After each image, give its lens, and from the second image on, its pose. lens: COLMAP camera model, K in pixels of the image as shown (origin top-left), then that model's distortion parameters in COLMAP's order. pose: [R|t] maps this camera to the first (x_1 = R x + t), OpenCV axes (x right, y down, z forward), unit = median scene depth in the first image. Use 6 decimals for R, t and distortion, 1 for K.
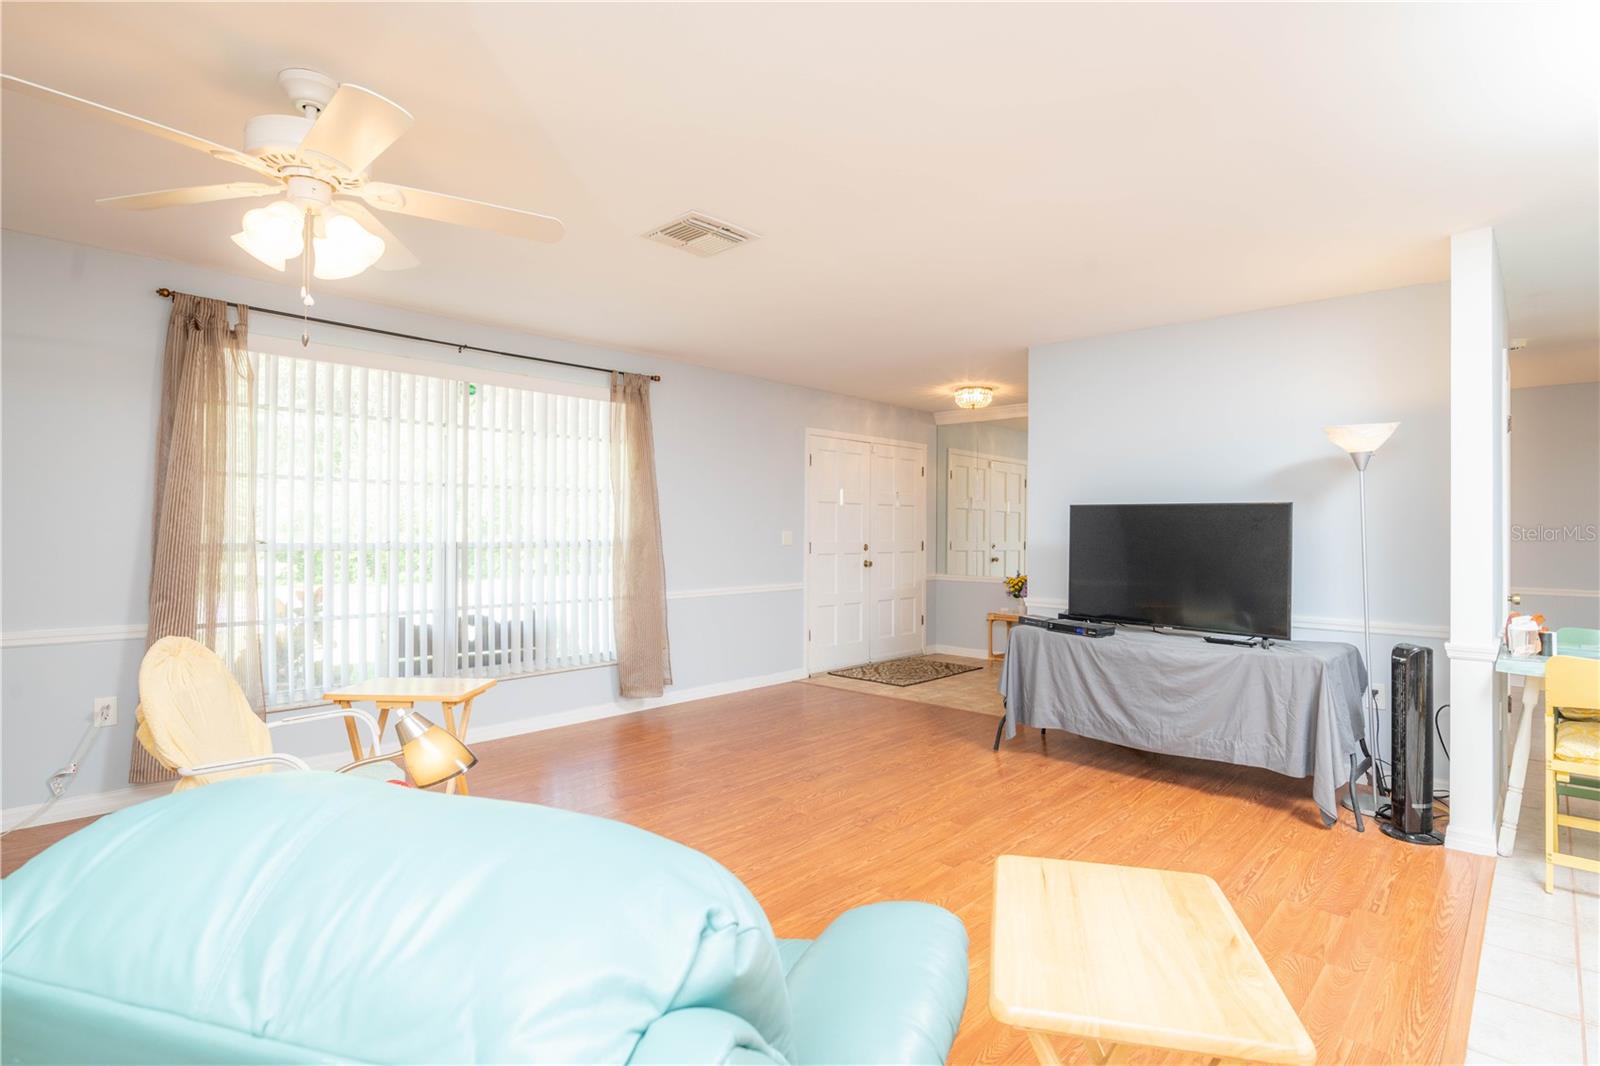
lens RADIAL K [[808.5, 0, 815.9], [0, 808.5, 526.3], [0, 0, 1]] dist [0.002364, -0.001323]
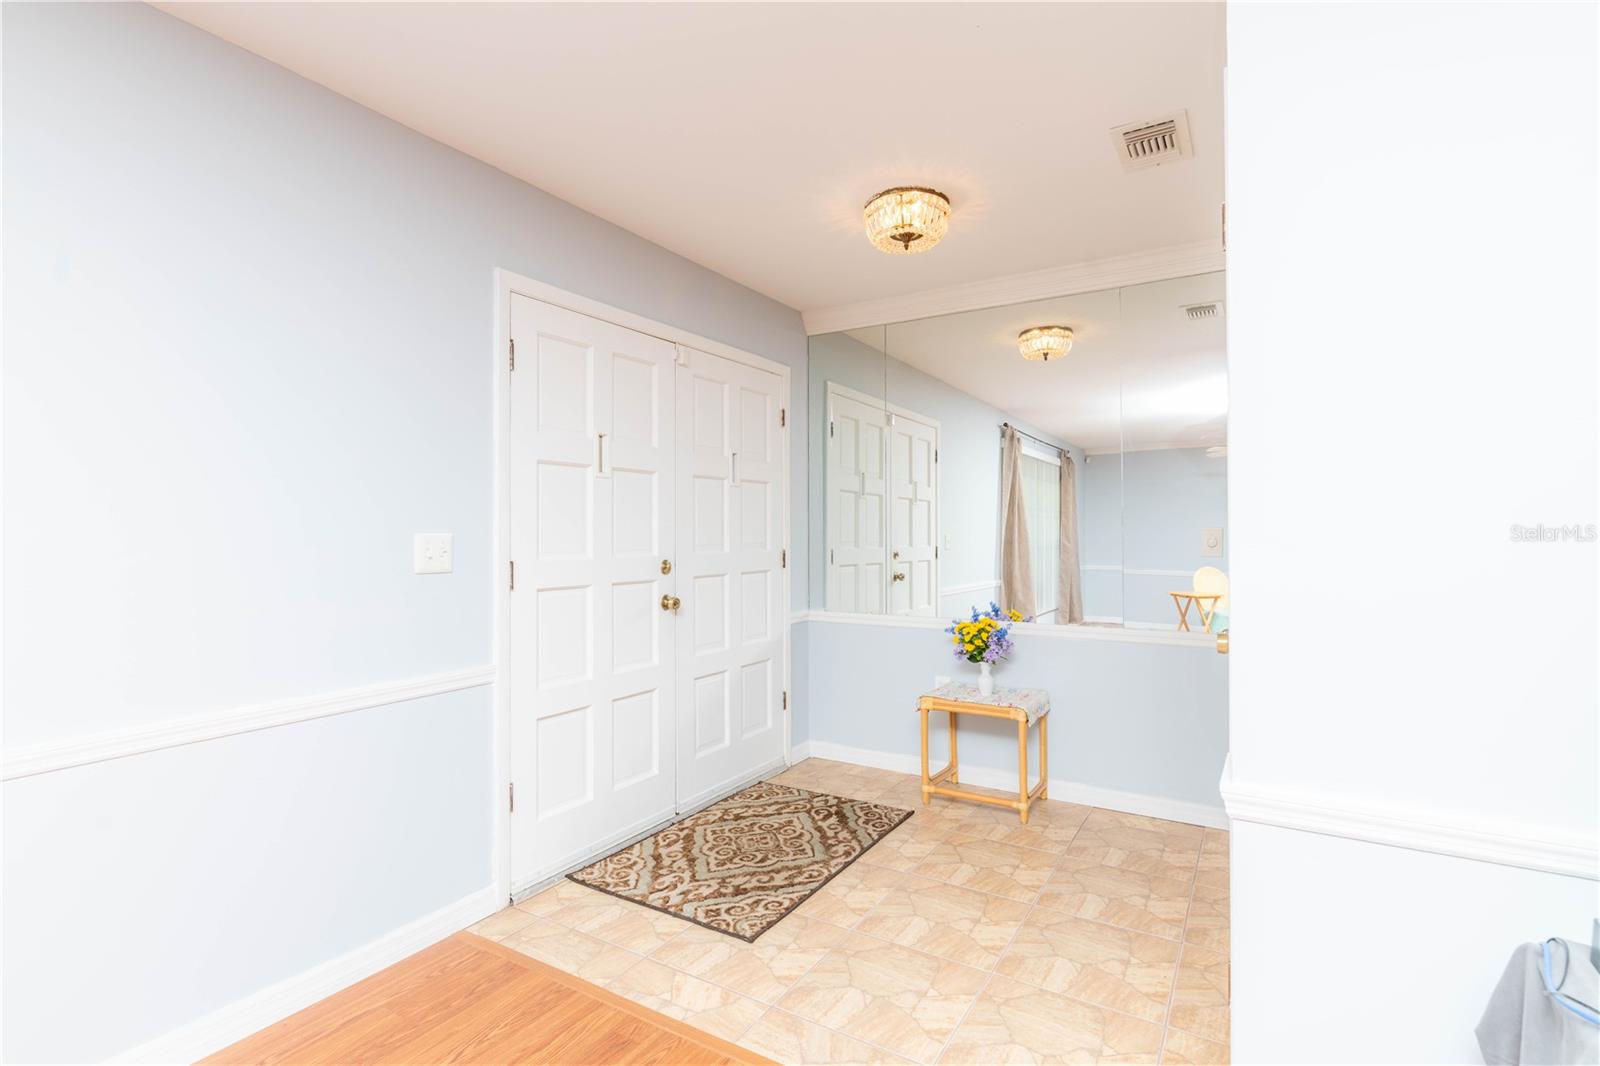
lens RADIAL K [[746.7, 0, 808.5], [0, 746.7, 529.5], [0, 0, 1]] dist [0.000969, -0.000403]
pose [[0.982177, -0.008023, 0.187787, 0.057897], [0.007725, 0.999967, 0.002321, 0.004089], [-0.187800, -0.000829, 0.982207, 0.529339]]
